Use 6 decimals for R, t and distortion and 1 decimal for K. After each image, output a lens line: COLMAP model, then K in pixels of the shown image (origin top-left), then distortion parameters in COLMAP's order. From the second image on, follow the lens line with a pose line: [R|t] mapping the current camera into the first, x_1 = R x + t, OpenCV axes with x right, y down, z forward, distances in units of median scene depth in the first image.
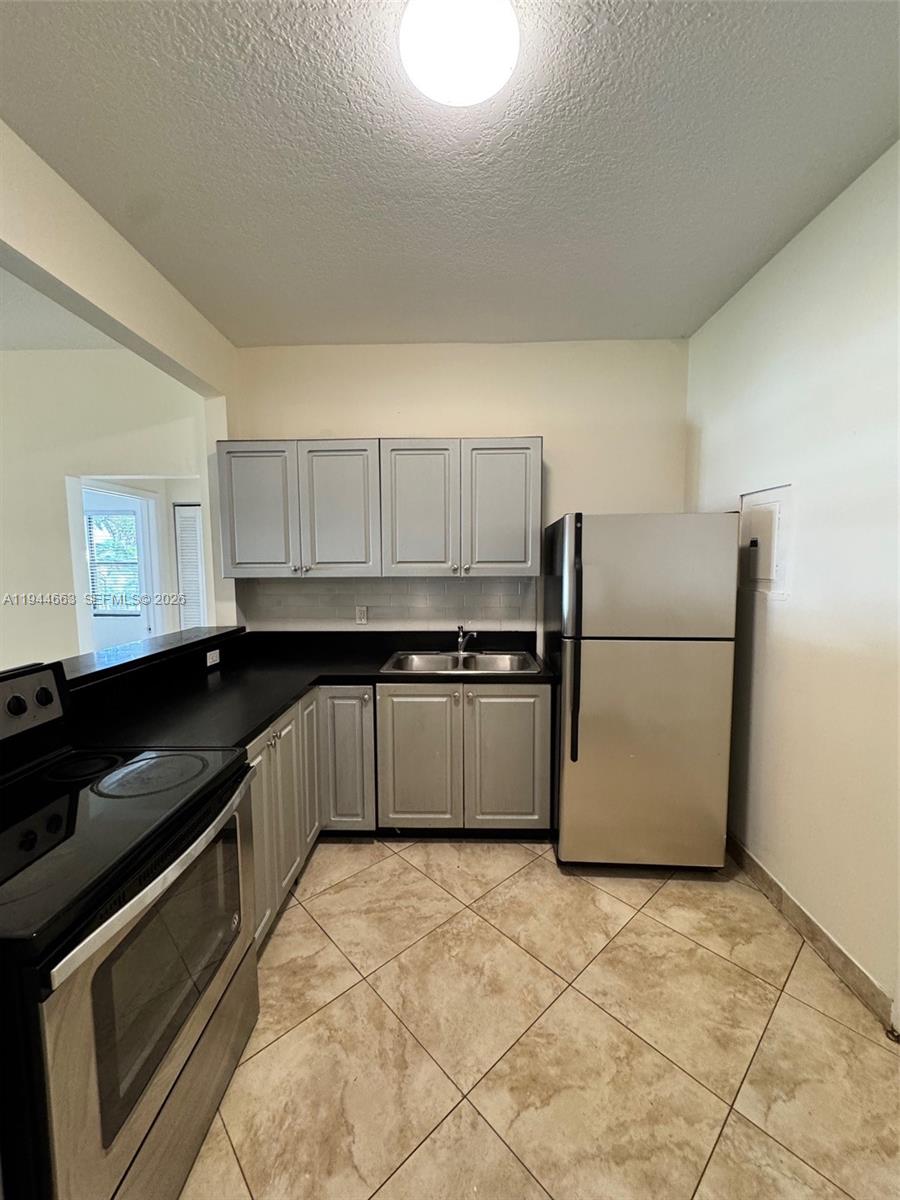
lens RADIAL K [[480.7, 0, 452.4], [0, 480.7, 600.1], [0, 0, 1]] dist [-0.000473, 0.000392]
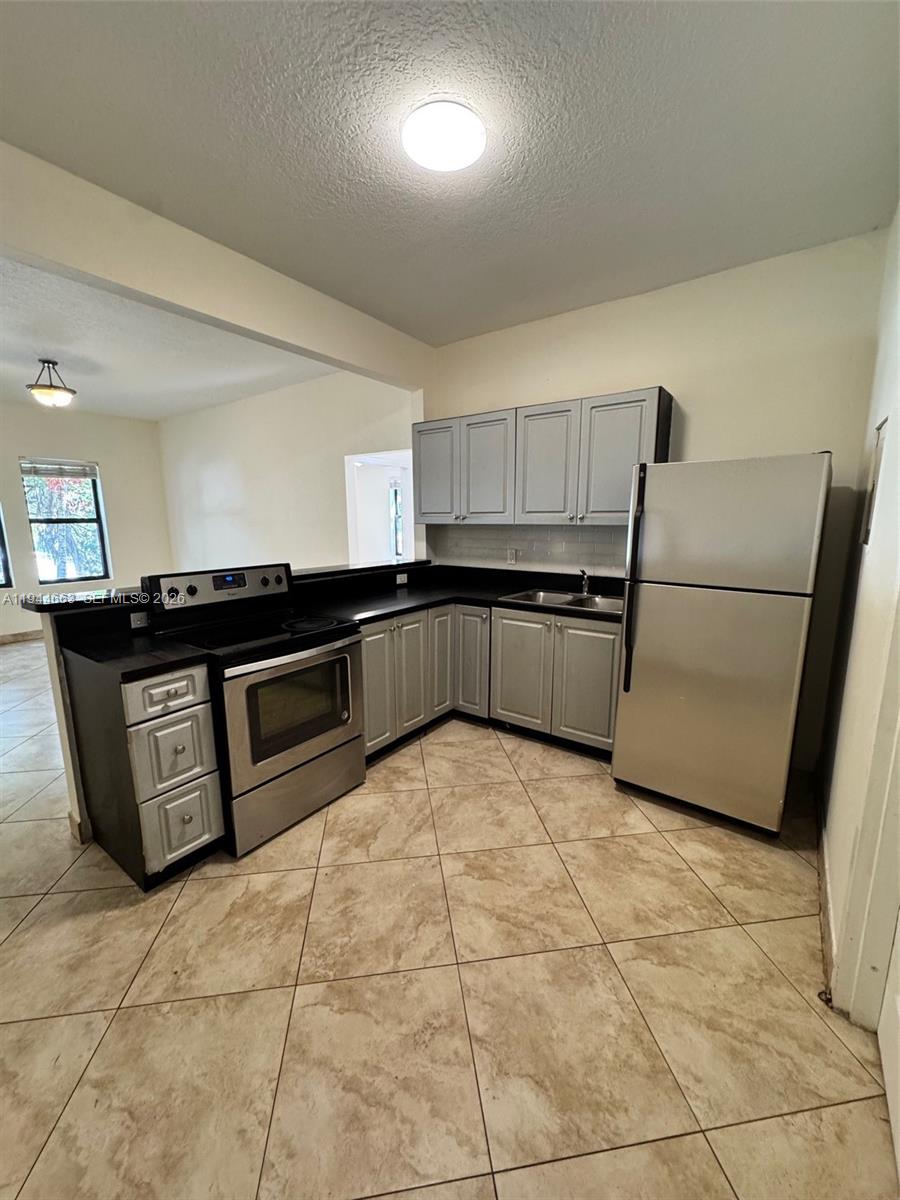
lens RADIAL K [[480.7, 0, 452.4], [0, 480.7, 600.1], [0, 0, 1]] dist [-0.000473, 0.000392]
pose [[0.822195, 0.100836, -0.560203, 0.505465], [-0.050226, 0.993197, 0.105059, 0.026798], [0.566986, -0.058242, 0.821666, -0.124105]]
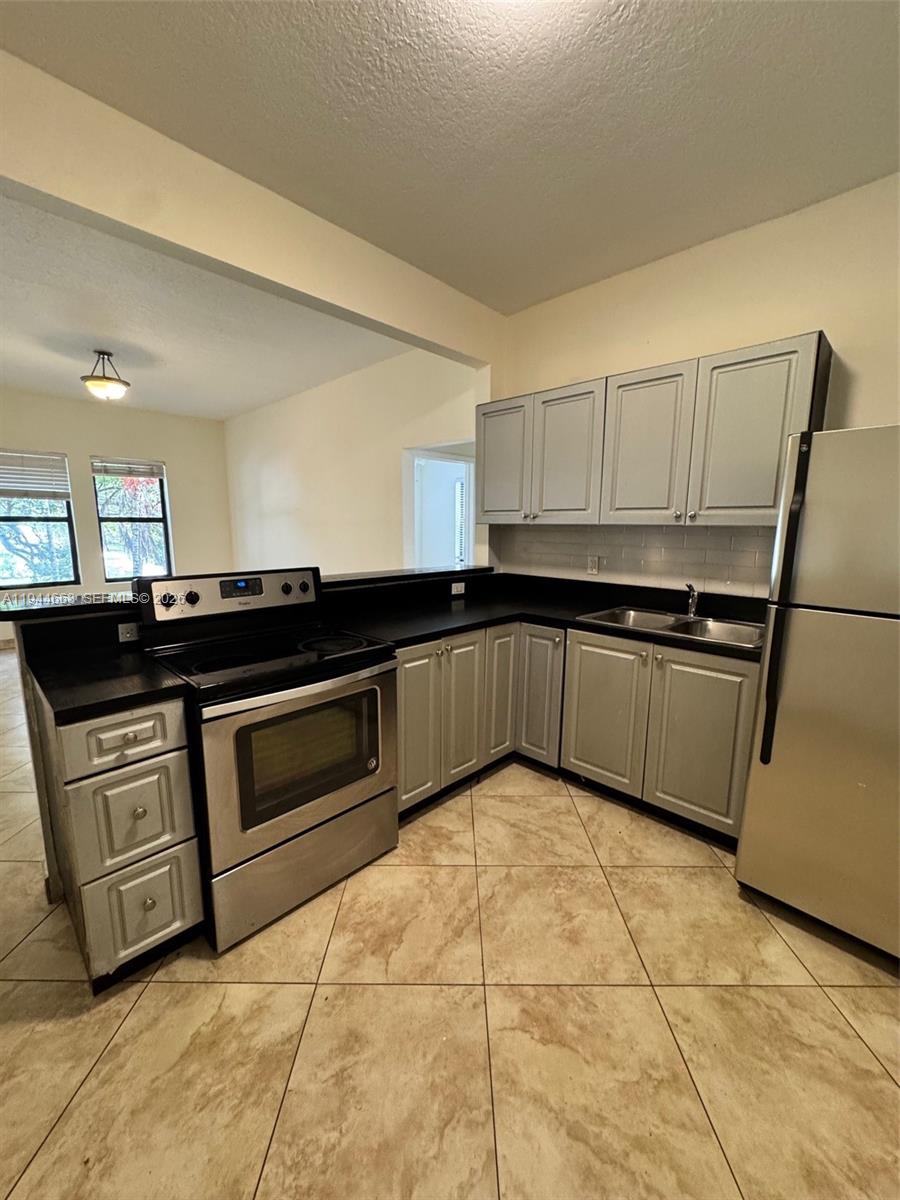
lens RADIAL K [[480.7, 0, 452.4], [0, 480.7, 600.1], [0, 0, 1]] dist [-0.000473, 0.000392]
pose [[0.731957, 0.118355, -0.670993, 0.360101], [-0.068993, 0.992610, 0.099823, 0.031592], [0.677849, -0.026772, 0.734713, 0.098078]]
